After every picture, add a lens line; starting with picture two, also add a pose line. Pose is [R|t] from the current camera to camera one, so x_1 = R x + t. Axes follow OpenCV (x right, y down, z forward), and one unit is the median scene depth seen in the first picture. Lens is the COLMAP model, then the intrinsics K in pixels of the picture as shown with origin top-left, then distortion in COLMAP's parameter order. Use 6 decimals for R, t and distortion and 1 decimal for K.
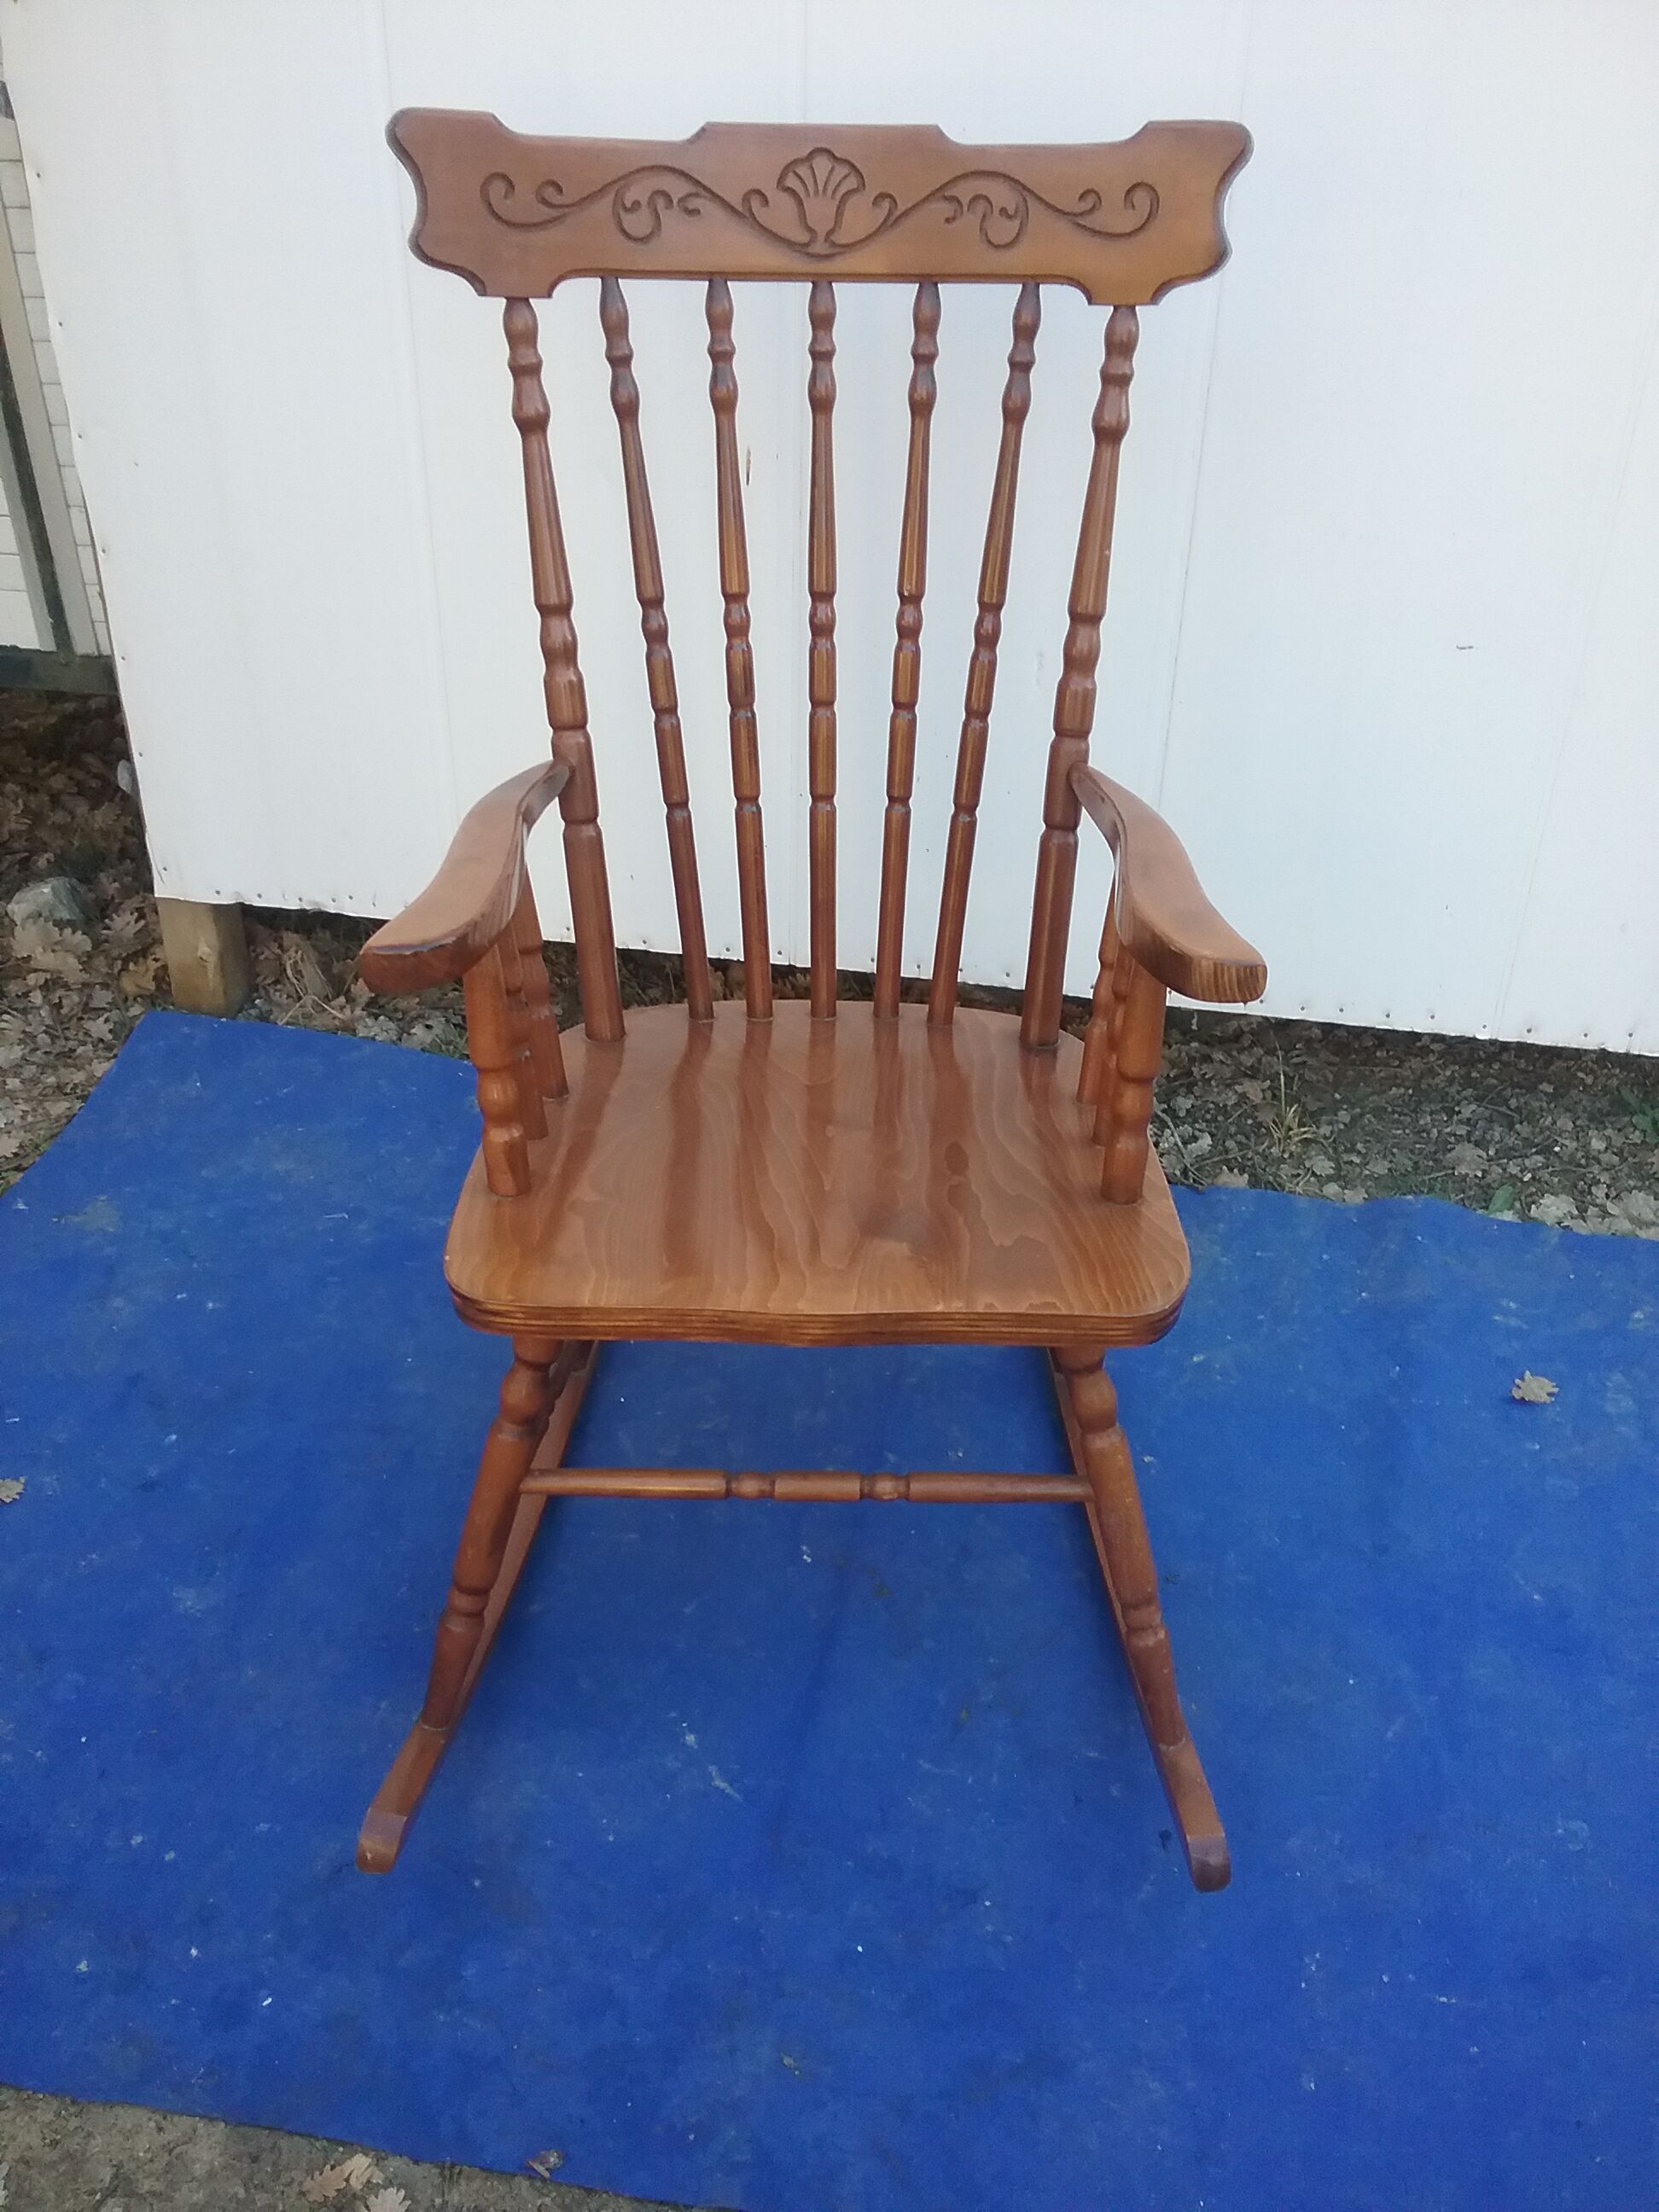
lens RADIAL K [[2040.7, 0, 857.9], [0, 2040.7, 1114.8], [0, 0, 1]] dist [0.086443, -0.158940]
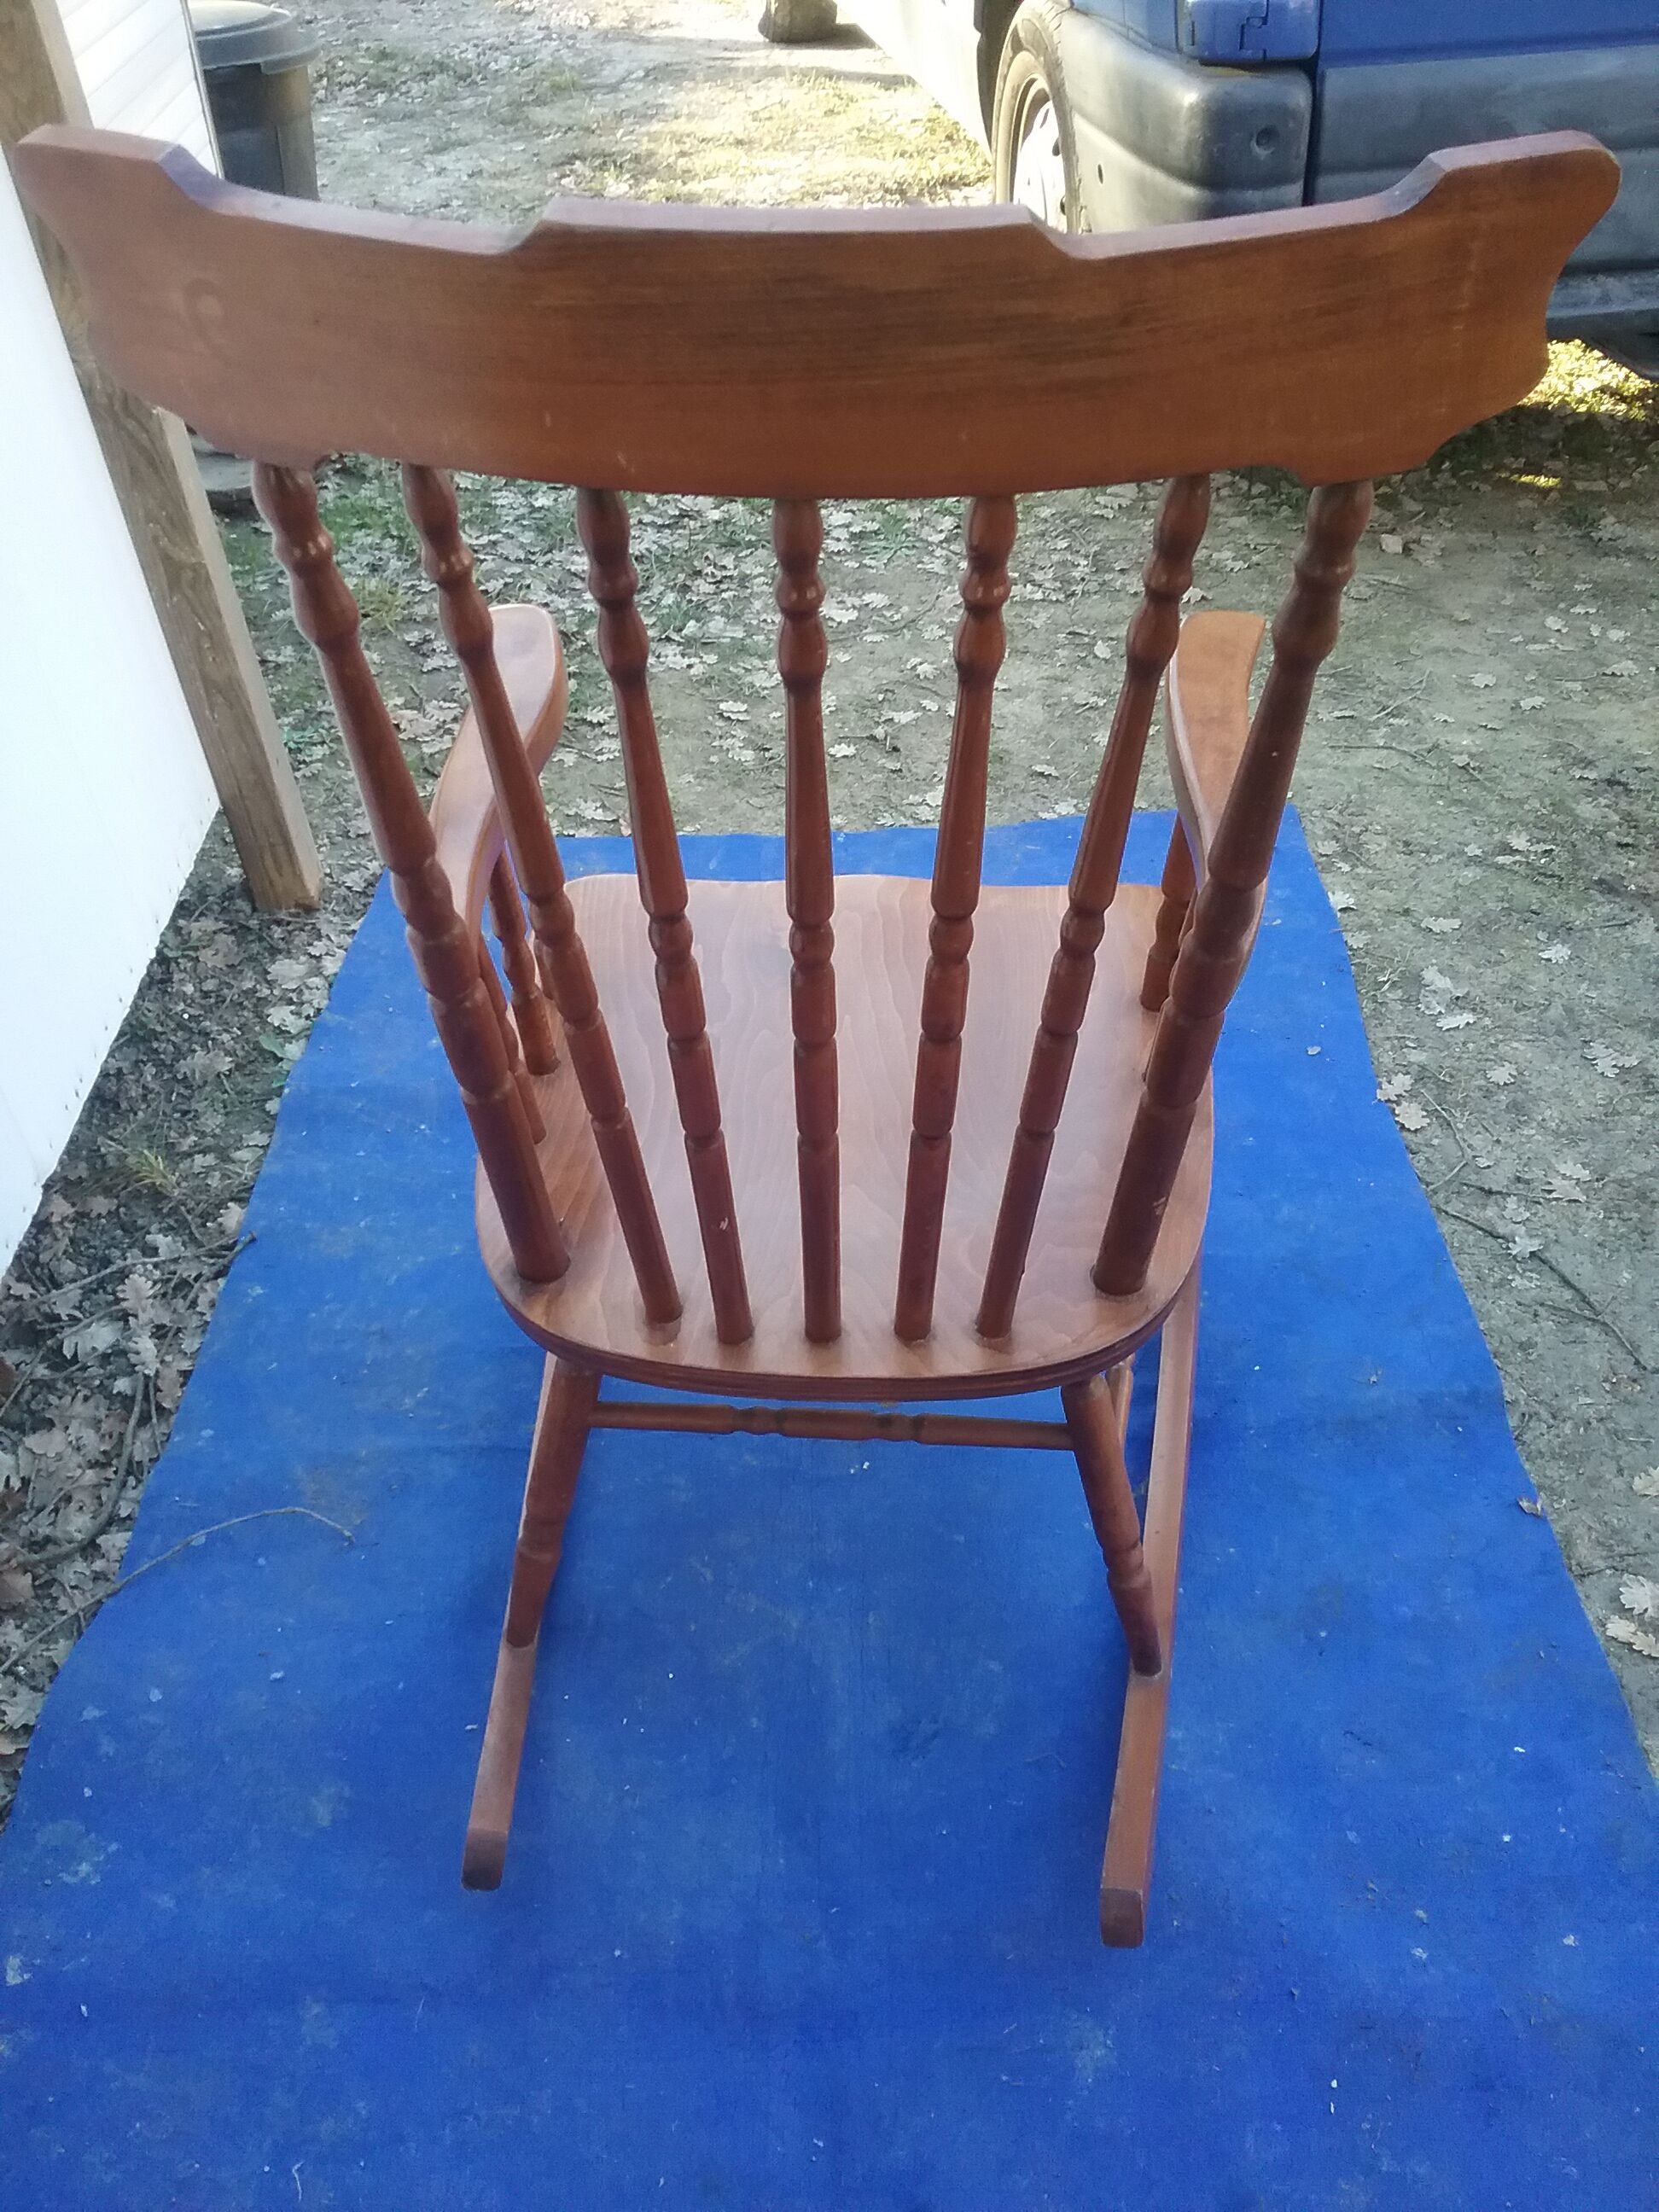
lens RADIAL K [[2040.7, 0, 857.9], [0, 2040.7, 1114.8], [0, 0, 1]] dist [0.086443, -0.158940]
pose [[-0.189918, -0.612173, 0.767578, -0.754083], [0.595823, 0.549518, 0.585683, -0.505145], [-0.780337, 0.568572, 0.260383, 0.748095]]
